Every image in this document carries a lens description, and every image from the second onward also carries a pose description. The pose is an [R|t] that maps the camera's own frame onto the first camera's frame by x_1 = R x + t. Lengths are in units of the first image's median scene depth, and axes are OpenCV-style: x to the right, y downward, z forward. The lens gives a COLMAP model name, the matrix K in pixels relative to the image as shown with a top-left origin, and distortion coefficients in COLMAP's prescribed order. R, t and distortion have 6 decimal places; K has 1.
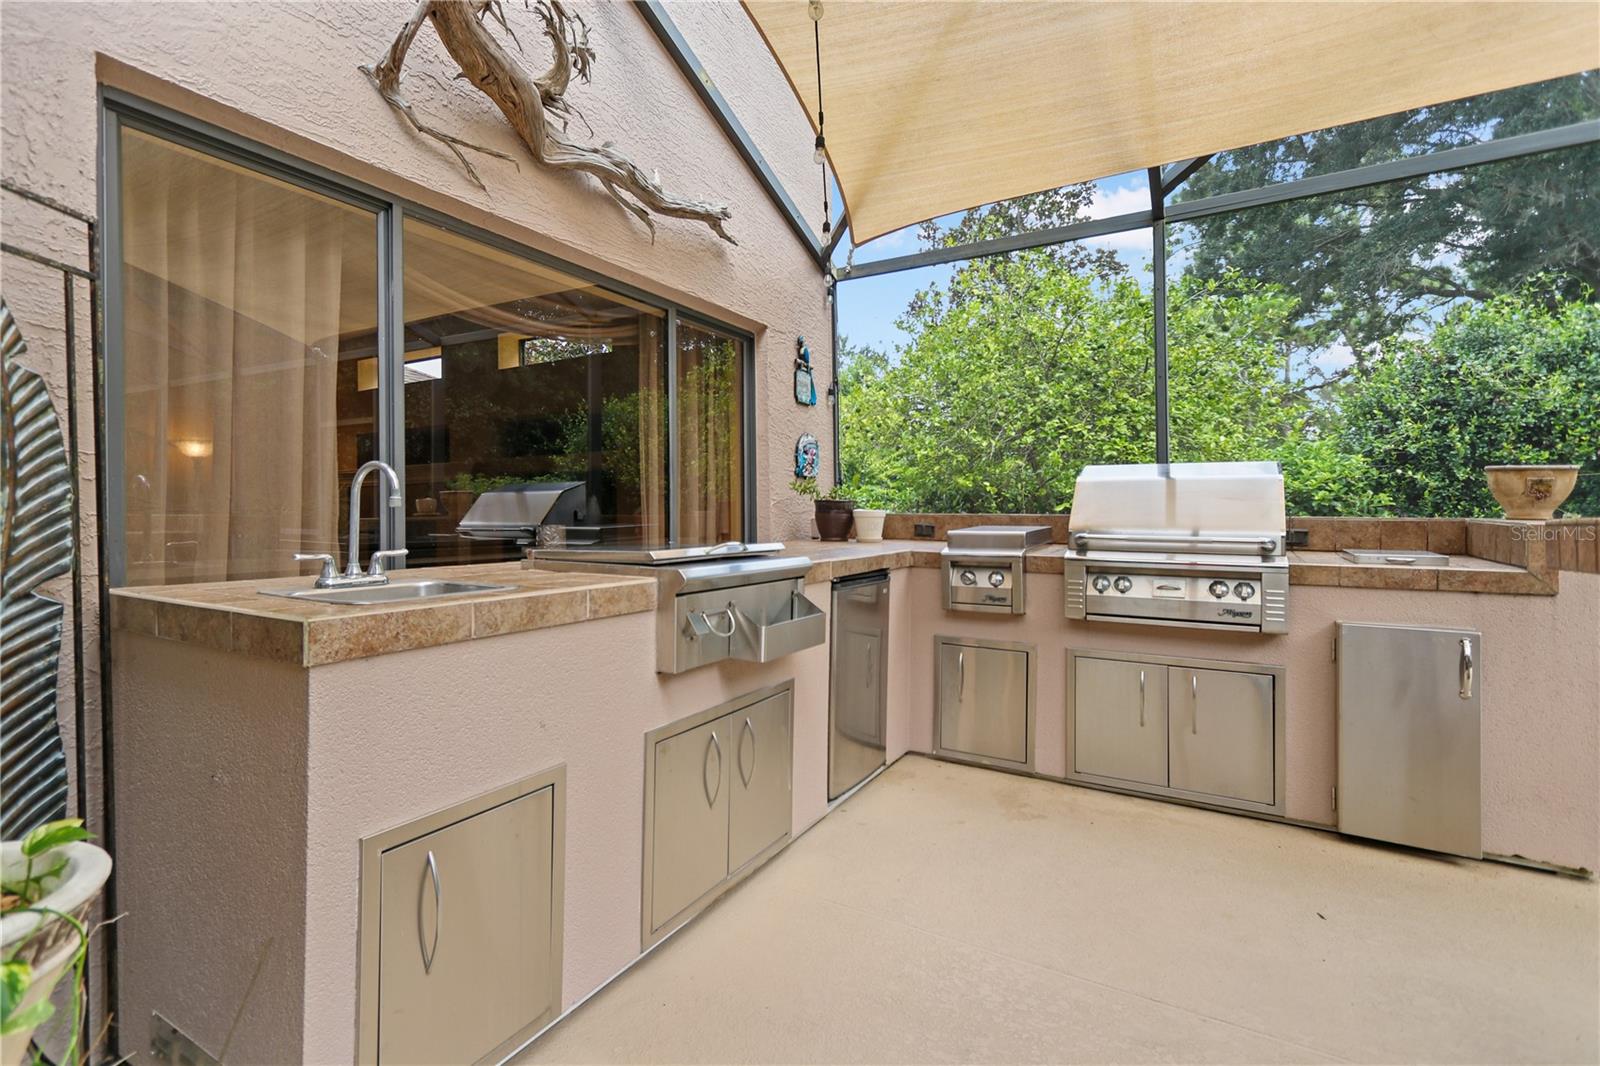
lens RADIAL K [[747.0, 0, 762.9], [0, 747.0, 498.5], [0, 0, 1]] dist [-0.000395, 0.000338]
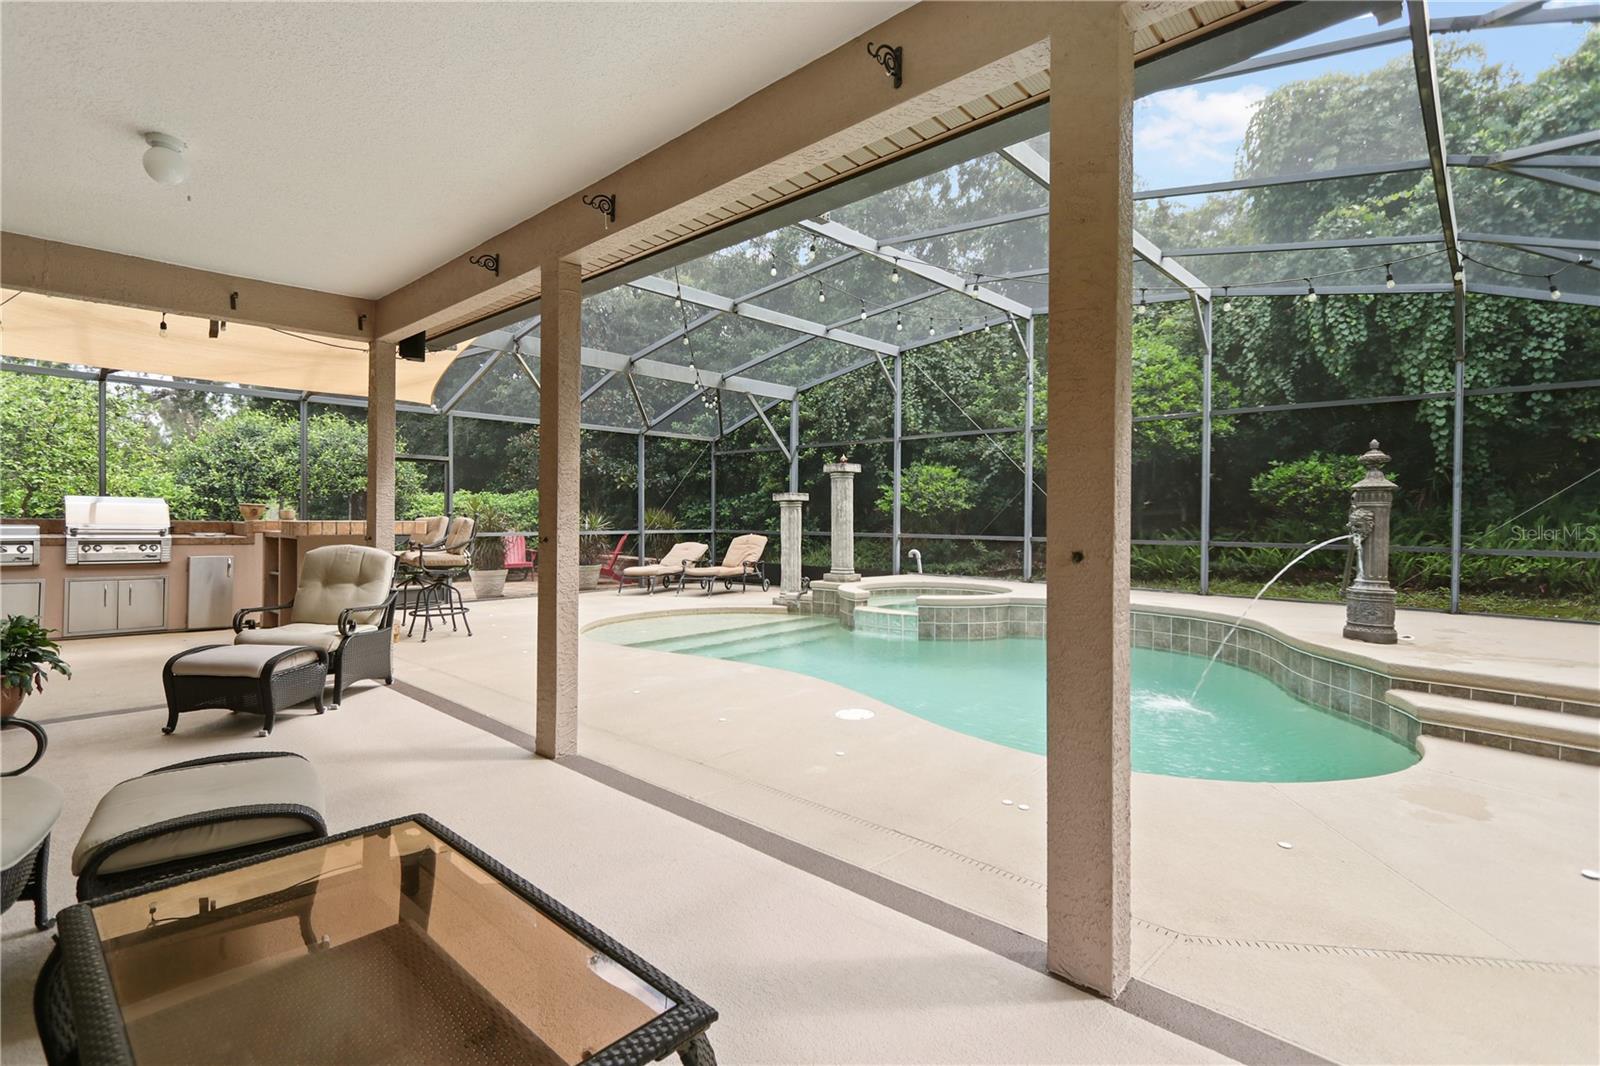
lens RADIAL K [[769.0, 0, 794.1], [0, 769.0, 523.5], [0, 0, 1]] dist [-0.000075, 0.000669]
pose [[0.211983, 0.001384, 0.977272, -0.792388], [-0.022569, 0.999739, 0.003480, -0.011765], [-0.977013, -0.022794, 0.211959, -0.923080]]
